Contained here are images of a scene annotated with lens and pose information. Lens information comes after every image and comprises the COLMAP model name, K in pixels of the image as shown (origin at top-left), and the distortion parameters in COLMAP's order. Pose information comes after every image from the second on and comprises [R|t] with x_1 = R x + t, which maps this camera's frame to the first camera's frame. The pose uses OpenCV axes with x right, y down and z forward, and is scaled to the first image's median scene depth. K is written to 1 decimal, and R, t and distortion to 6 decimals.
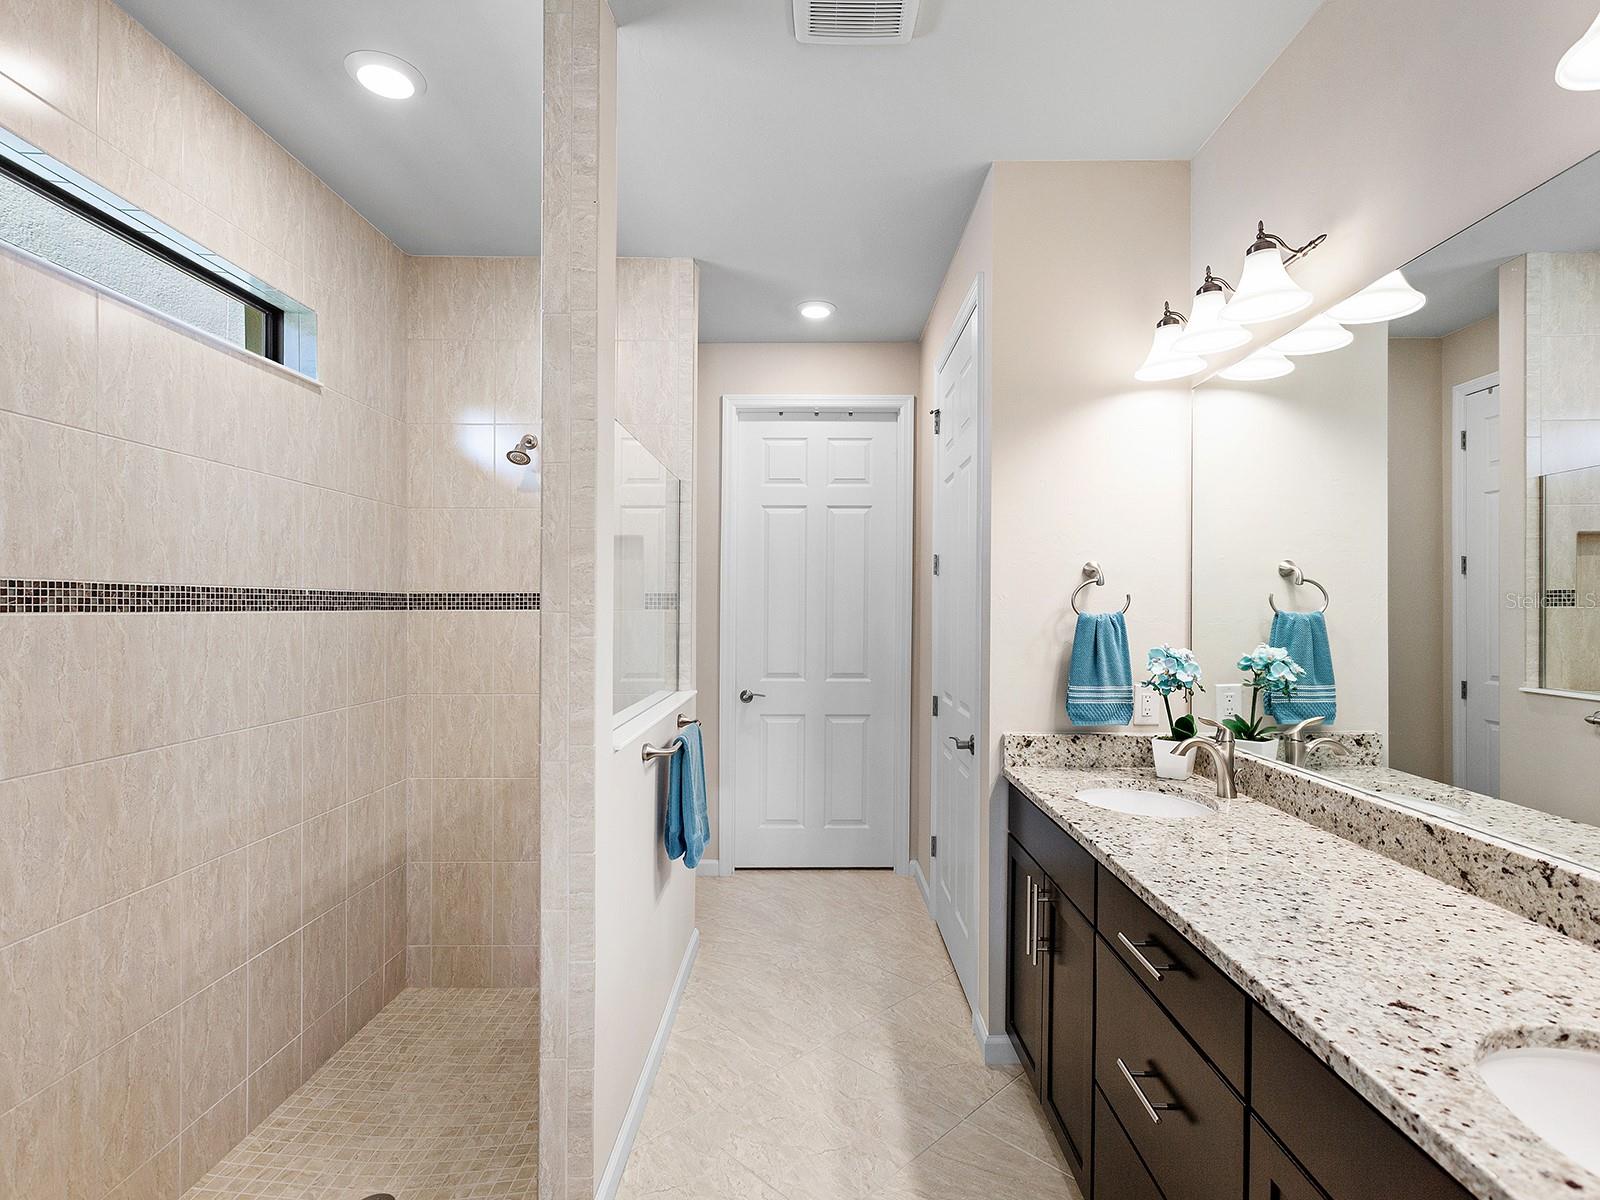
lens RADIAL K [[804.6, 0, 841.6], [0, 804.6, 569.6], [0, 0, 1]] dist [-0.000341, -0.000766]
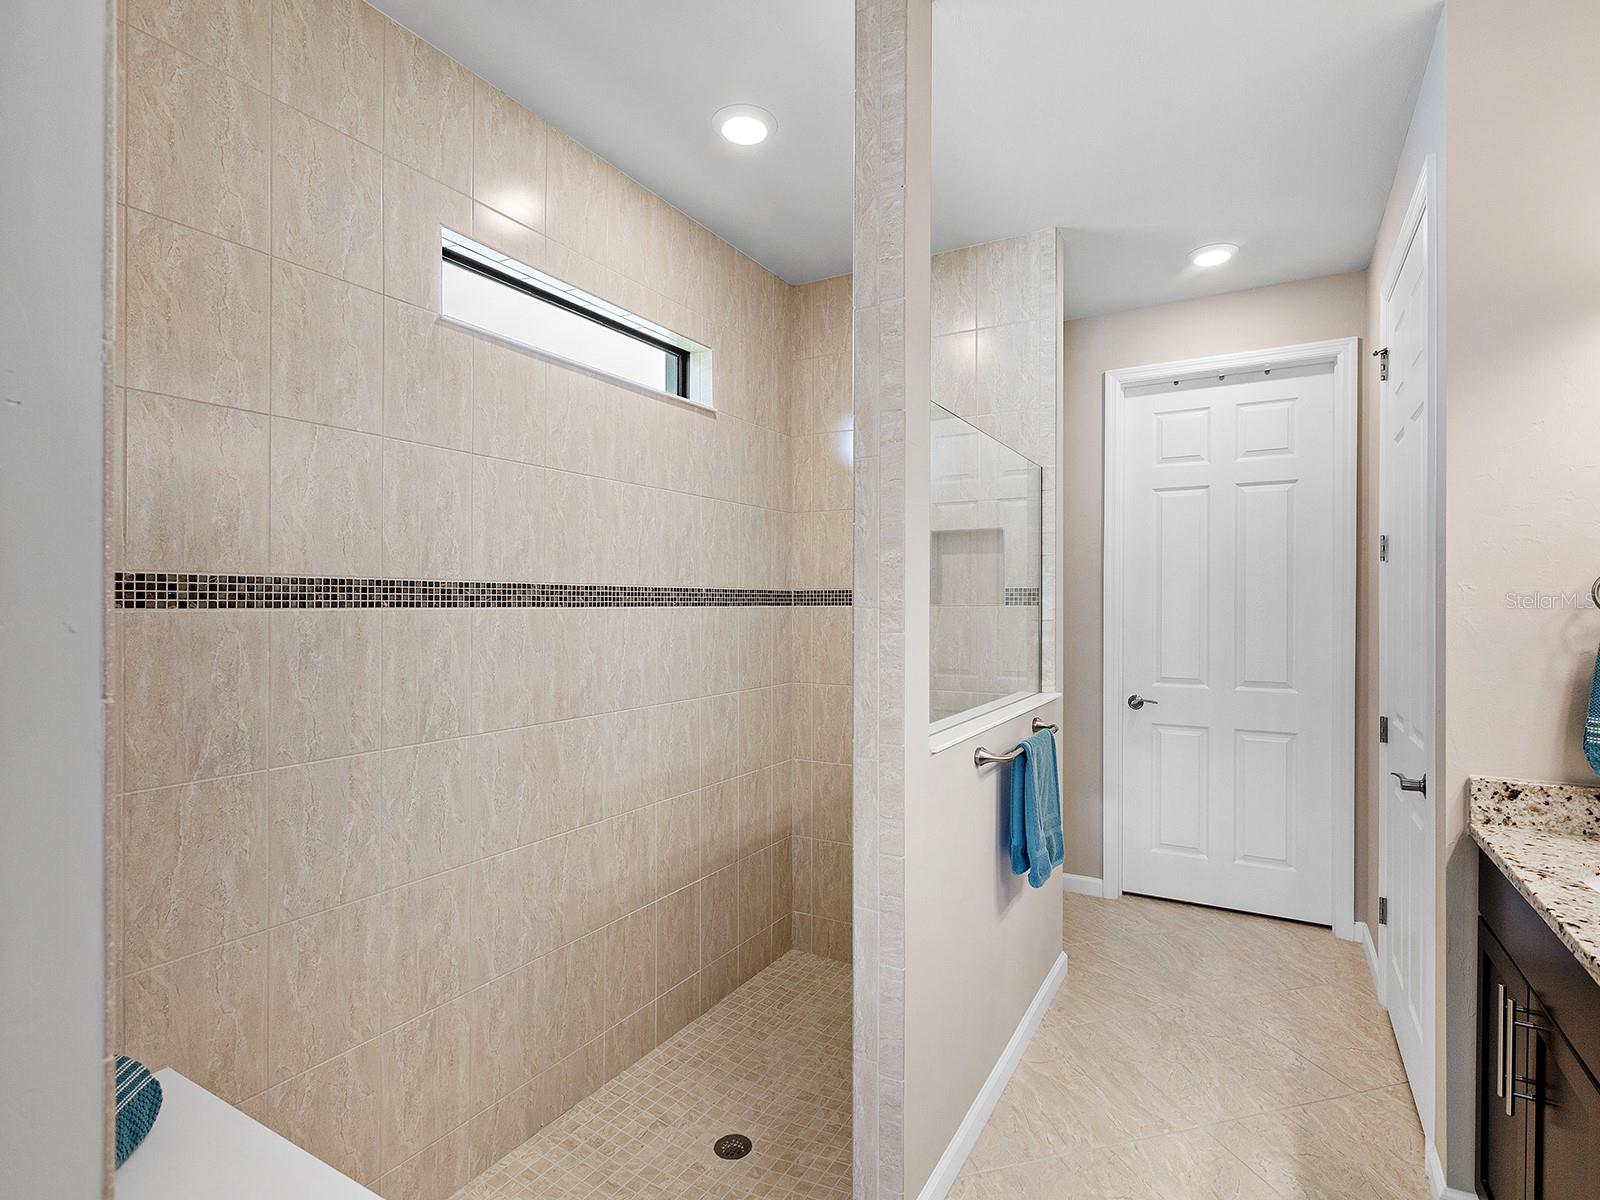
lens RADIAL K [[804.6, 0, 841.6], [0, 804.6, 569.6], [0, 0, 1]] dist [-0.000341, -0.000766]
pose [[0.860748, -0.022364, -0.508540, 0.091650], [0.024569, 0.999695, -0.002377, 0.005528], [0.508438, -0.010448, 0.861035, 0.096201]]
